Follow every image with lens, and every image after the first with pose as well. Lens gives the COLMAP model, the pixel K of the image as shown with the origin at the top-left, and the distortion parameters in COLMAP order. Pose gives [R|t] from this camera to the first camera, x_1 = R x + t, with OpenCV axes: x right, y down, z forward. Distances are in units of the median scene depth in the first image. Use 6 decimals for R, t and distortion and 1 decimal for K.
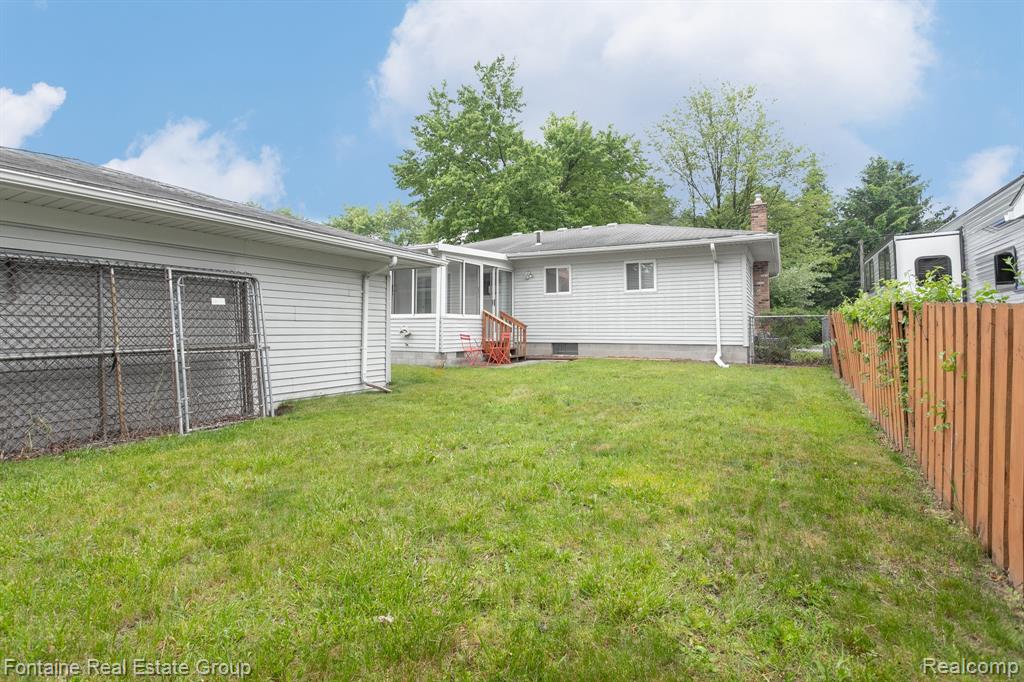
lens RADIAL K [[513.3, 0, 511.5], [0, 513.3, 324.5], [0, 0, 1]] dist [-0.000343, -0.000076]
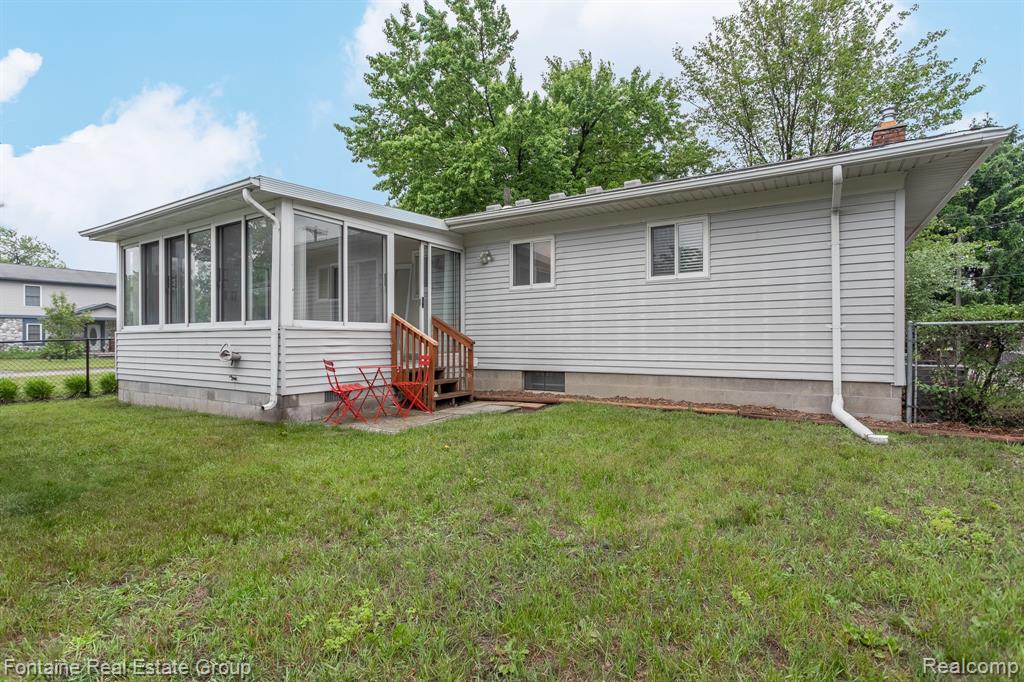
lens RADIAL K [[491.0, 0, 512.0], [0, 491.0, 341.0], [0, 0, 1]] dist [-0.000752, -0.000283]
pose [[0.997037, -0.000335, -0.076920, 0.113331], [0.001214, 0.999934, 0.011382, -0.004498], [0.076911, -0.011441, 0.996972, 0.453309]]
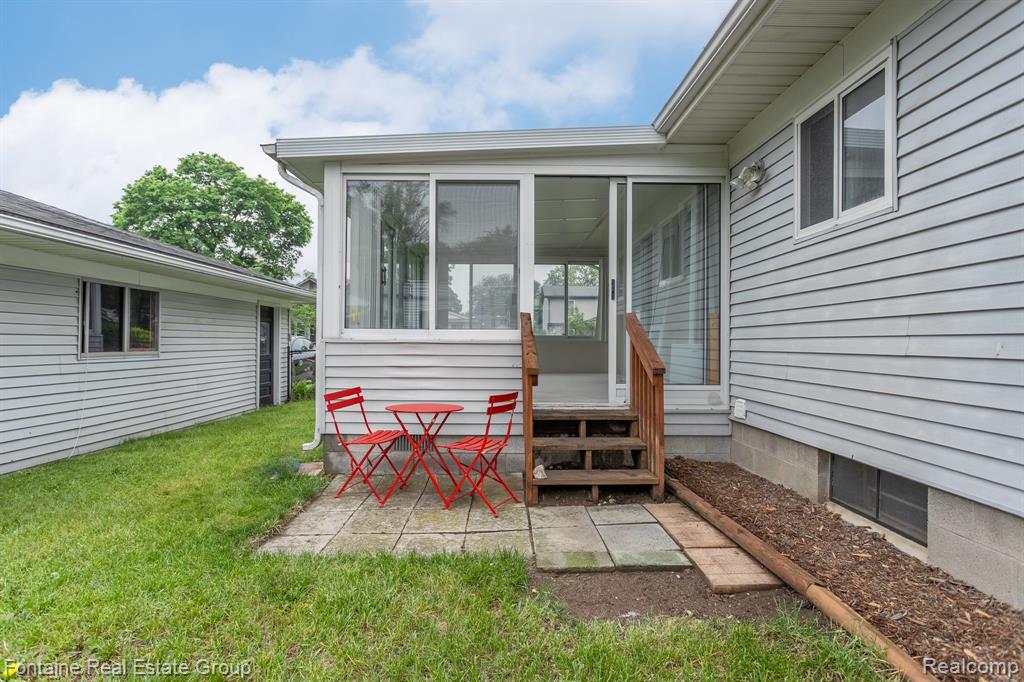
lens RADIAL K [[491.0, 0, 512.0], [0, 491.0, 341.0], [0, 0, 1]] dist [-0.000752, -0.000283]
pose [[0.477563, 0.005861, -0.878578, 0.208465], [-0.000030, 0.999978, 0.006655, -0.012396], [0.878598, -0.003152, 0.477552, 0.810526]]
